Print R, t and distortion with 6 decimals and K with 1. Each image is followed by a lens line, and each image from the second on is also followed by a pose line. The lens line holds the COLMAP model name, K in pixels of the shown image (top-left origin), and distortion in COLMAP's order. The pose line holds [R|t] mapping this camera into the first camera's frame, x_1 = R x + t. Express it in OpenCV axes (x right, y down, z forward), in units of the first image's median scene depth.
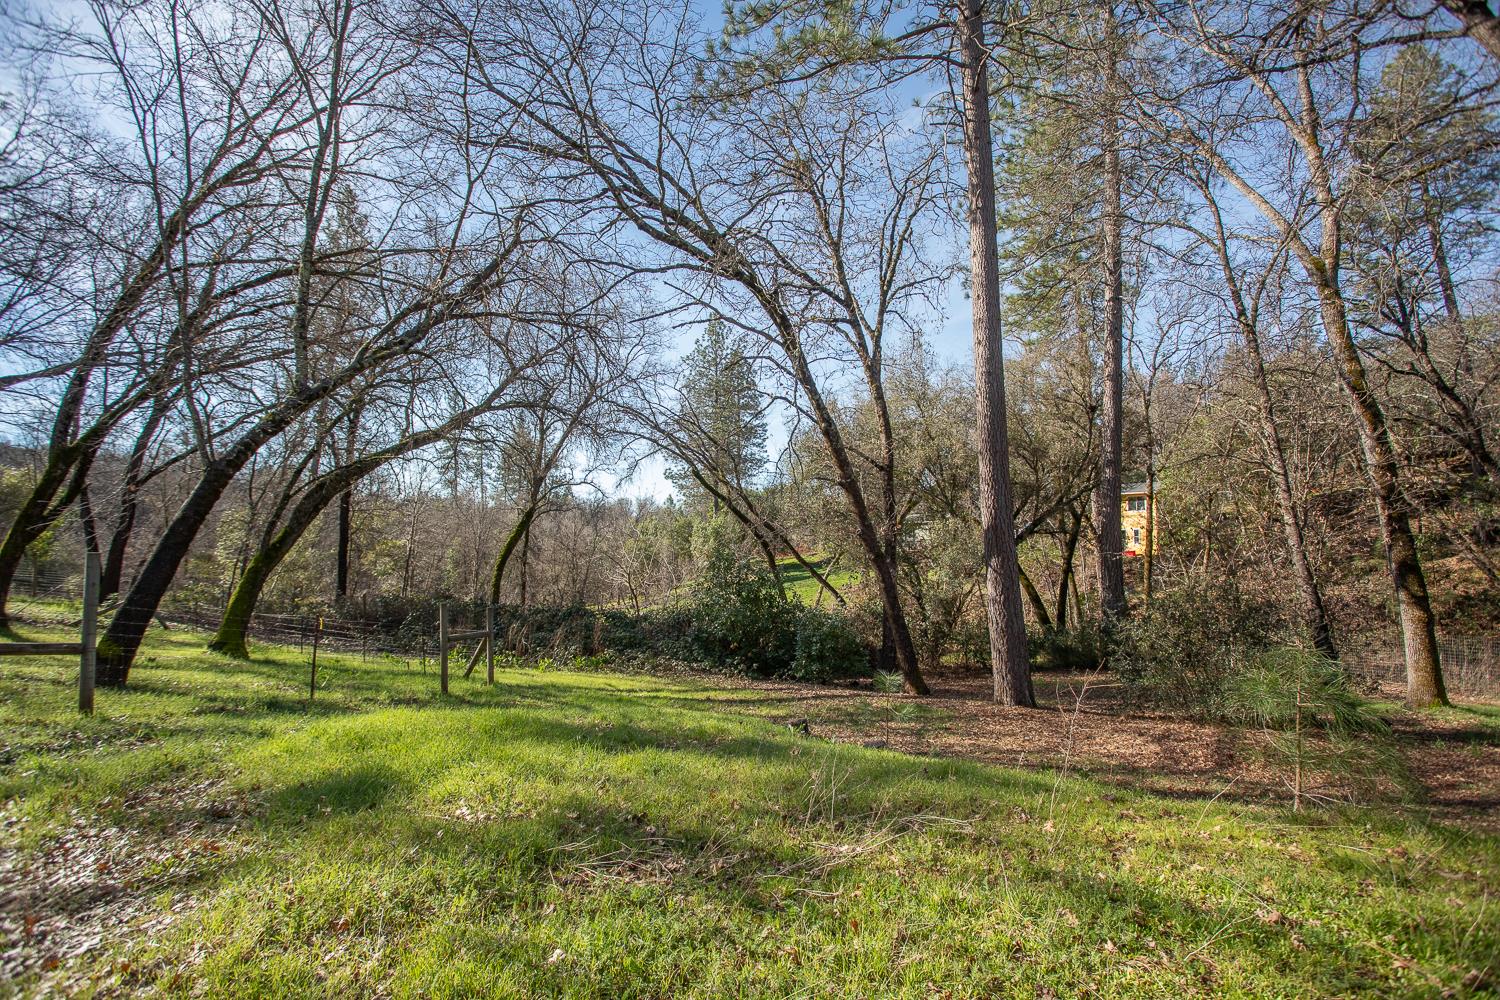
lens RADIAL K [[715.0, 0, 746.3], [0, 715.0, 515.8], [0, 0, 1]] dist [-0.070423, 0.031760]
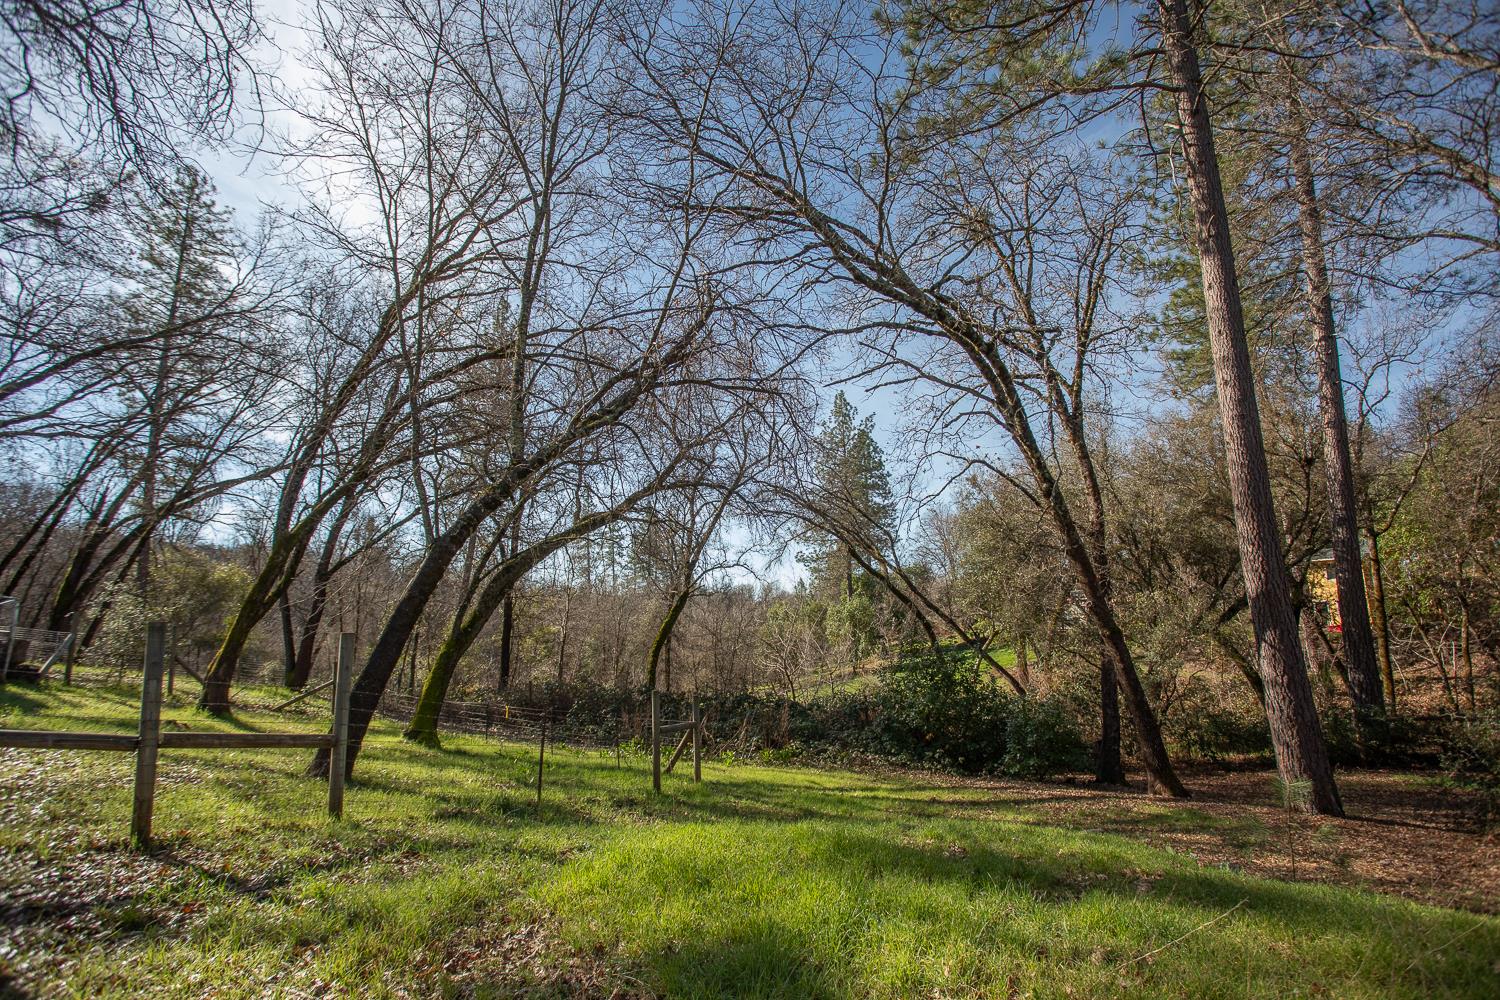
lens RADIAL K [[715.0, 0, 746.3], [0, 715.0, 515.8], [0, 0, 1]] dist [-0.070423, 0.031760]
pose [[0.986381, -0.038960, -0.159799, -0.101153], [0.019815, 0.992613, -0.119696, 0.008159], [0.163282, 0.114900, 0.979866, 0.061334]]
